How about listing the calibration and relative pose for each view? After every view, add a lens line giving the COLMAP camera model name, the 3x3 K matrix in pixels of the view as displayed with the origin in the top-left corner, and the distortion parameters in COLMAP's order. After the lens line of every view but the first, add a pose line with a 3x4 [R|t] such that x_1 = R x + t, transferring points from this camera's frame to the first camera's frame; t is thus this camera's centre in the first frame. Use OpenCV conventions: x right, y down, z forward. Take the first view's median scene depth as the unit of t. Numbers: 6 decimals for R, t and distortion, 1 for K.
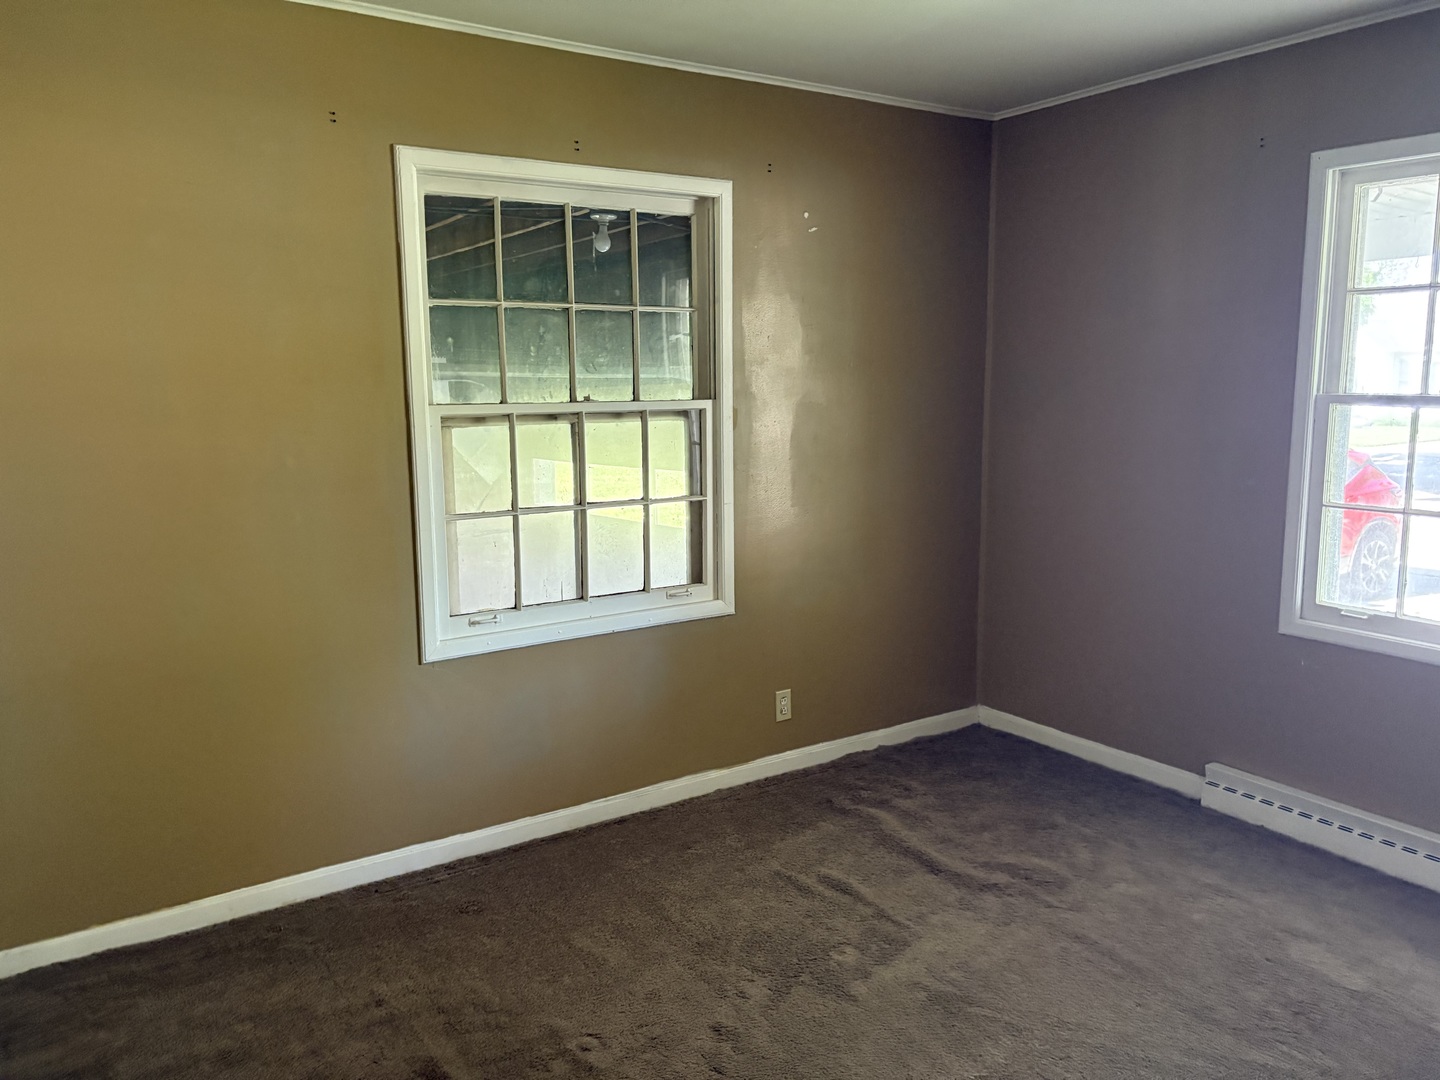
lens RADIAL K [[1087.7, 0, 717.0], [0, 1087.7, 535.6], [0, 0, 1]] dist [0.043016, -0.031293]
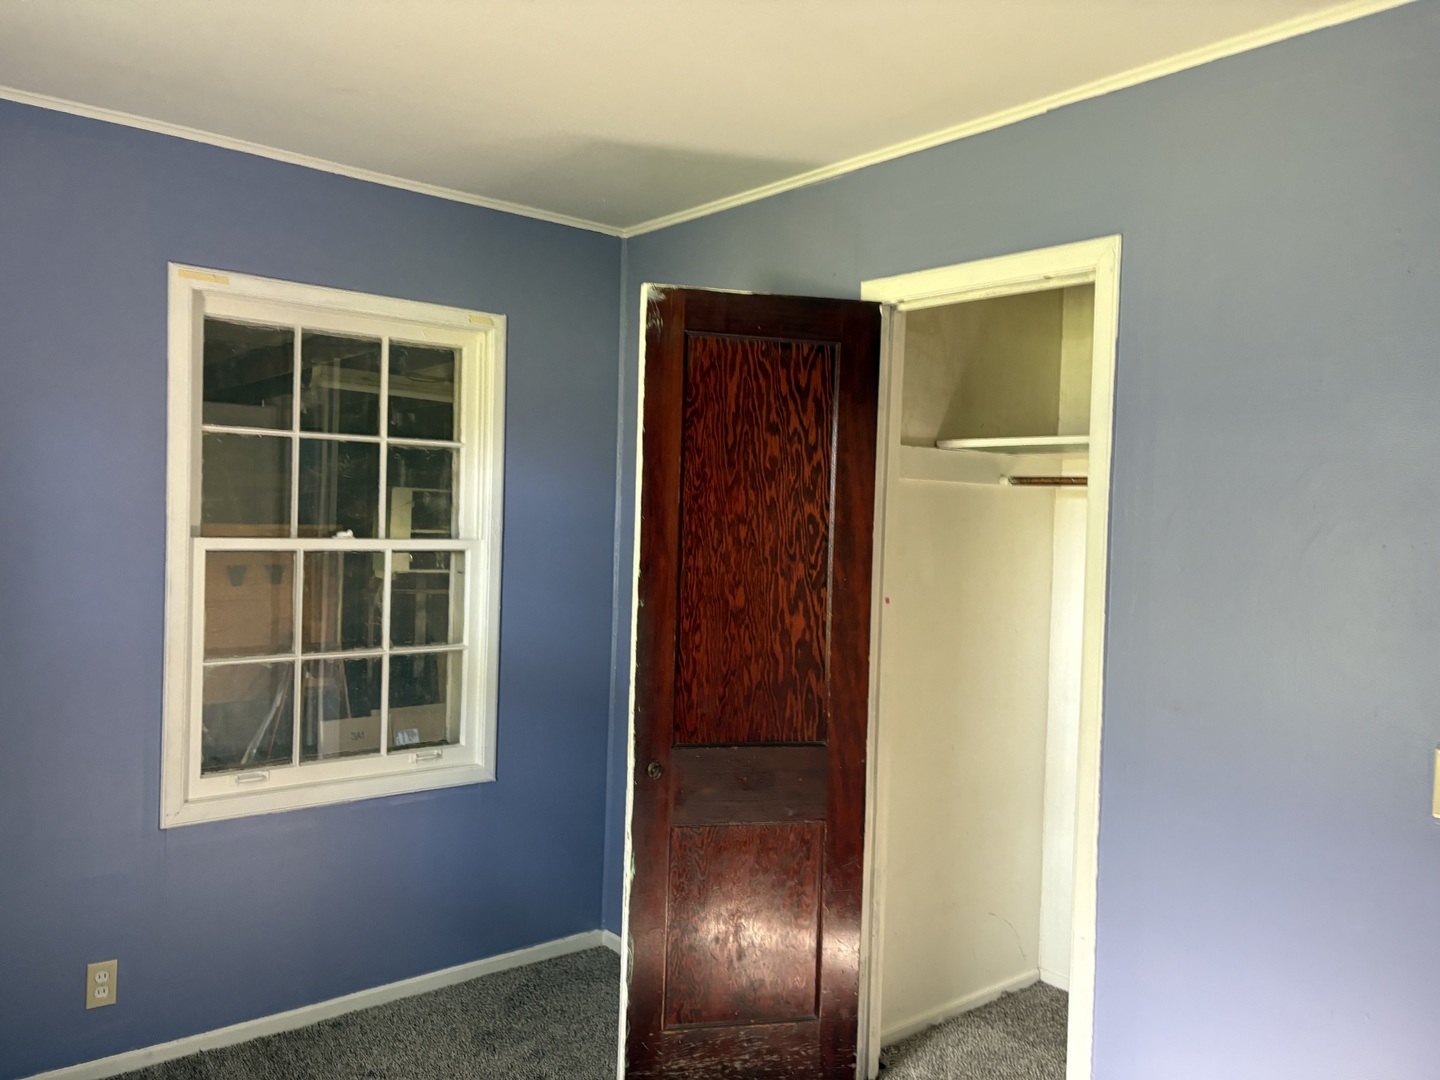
lens RADIAL K [[1087.7, 0, 720.1], [0, 1087.7, 536.9], [0, 0, 1]] dist [0.043016, -0.031293]
pose [[0.993275, 0.029747, 0.111894, 0.073207], [-0.014899, 0.991235, -0.131270, -0.007775], [-0.114818, 0.128720, 0.985012, 0.047760]]
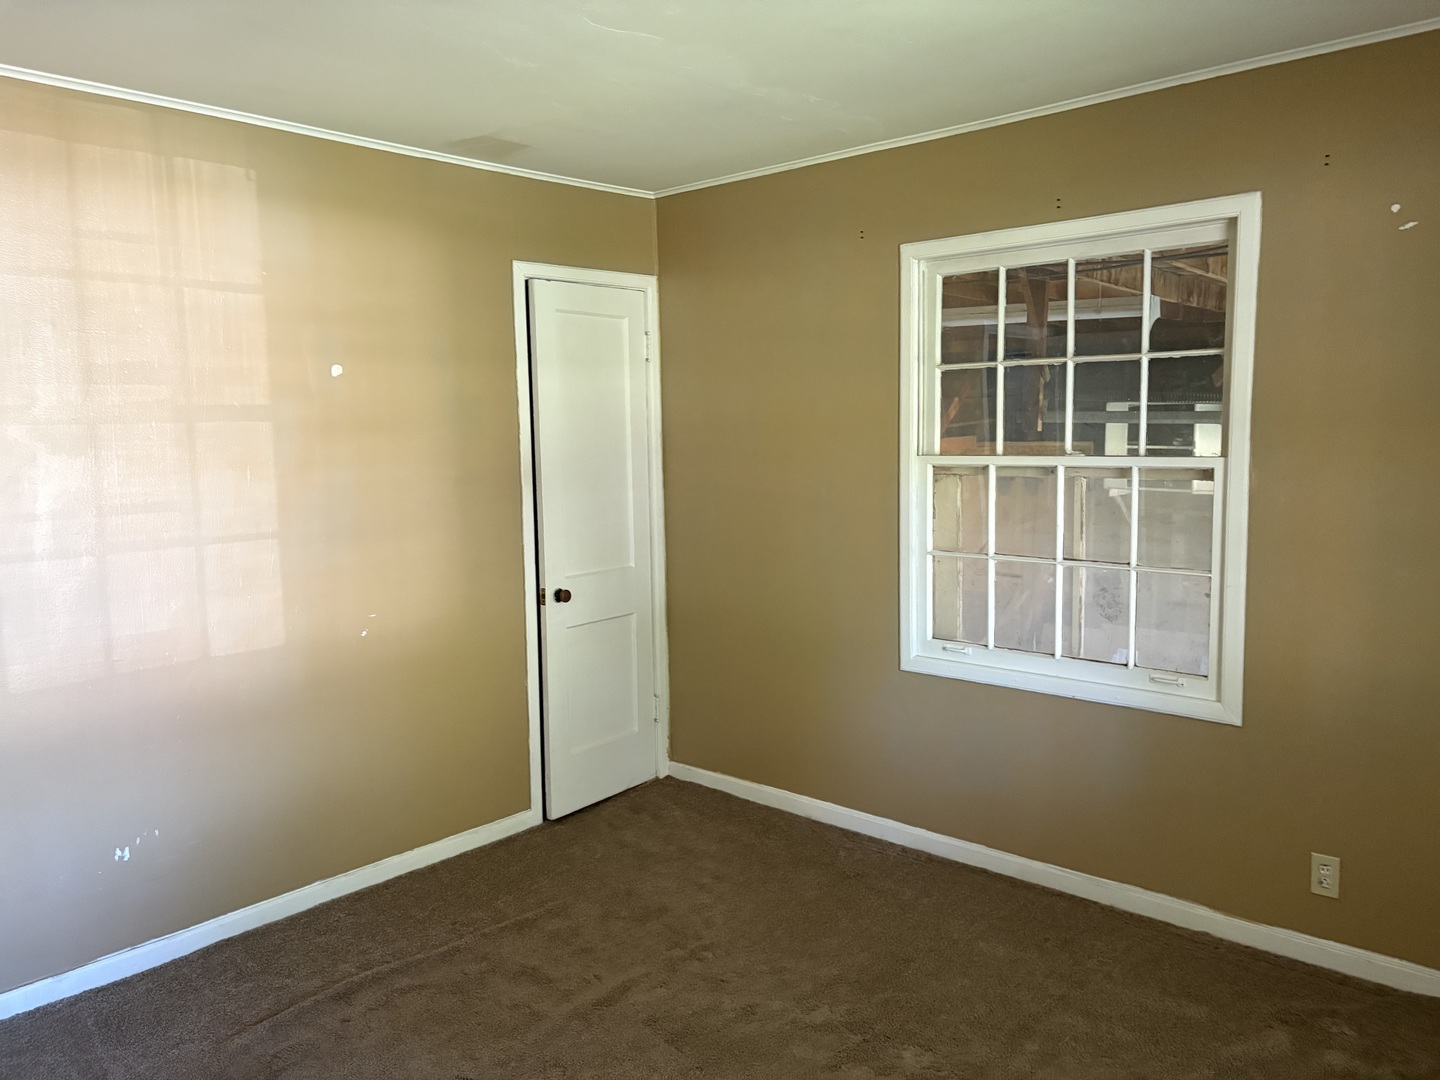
lens RADIAL K [[1087.7, 0, 718.6], [0, 1087.7, 543.0], [0, 0, 1]] dist [0.043016, -0.031293]
pose [[0.253903, 0.111434, -0.960789, 0.774991], [-0.135116, 0.987688, 0.078848, -0.083478], [0.957746, 0.109798, 0.265834, 0.459792]]
